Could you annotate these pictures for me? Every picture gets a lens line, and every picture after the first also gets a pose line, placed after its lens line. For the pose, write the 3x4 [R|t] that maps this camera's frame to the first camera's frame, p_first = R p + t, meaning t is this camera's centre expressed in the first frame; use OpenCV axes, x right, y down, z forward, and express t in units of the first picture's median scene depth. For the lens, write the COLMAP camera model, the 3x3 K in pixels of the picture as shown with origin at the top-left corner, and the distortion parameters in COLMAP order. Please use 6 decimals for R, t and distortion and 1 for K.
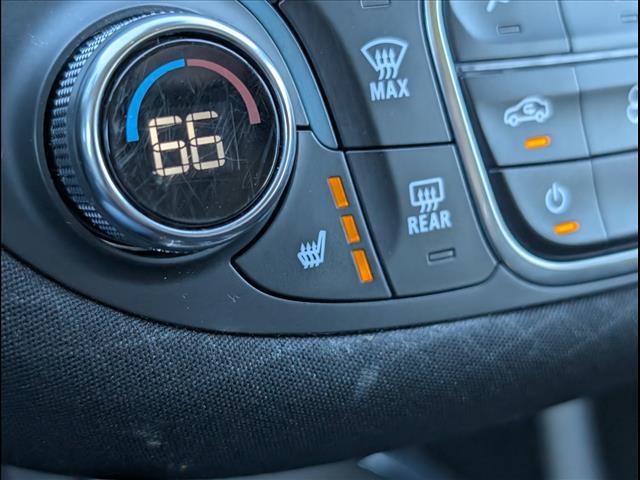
lens RADIAL K [[906.6, 0, 319.0], [0, 906.6, 241.7], [0, 0, 1]] dist [0.055253, 0.000000]
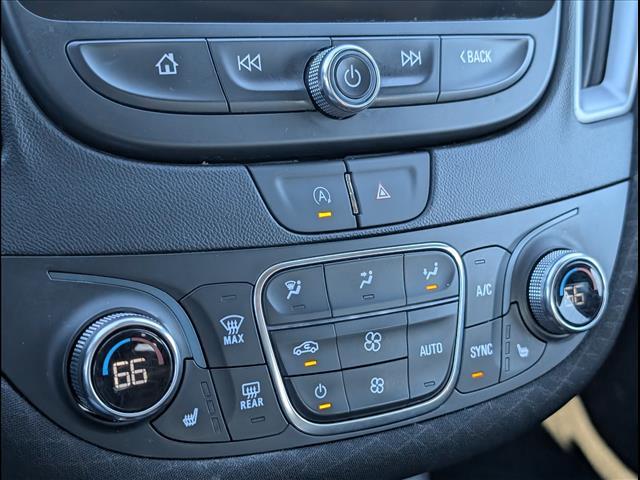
lens RADIAL K [[906.6, 0, 321.6], [0, 906.6, 238.2], [0, 0, 1]] dist [0.055253, 0.000000]
pose [[0.999262, 0.035664, -0.014293, 0.310938], [-0.036794, 0.995382, -0.088658, -0.228861], [0.011065, 0.089118, 0.995960, -1.132778]]
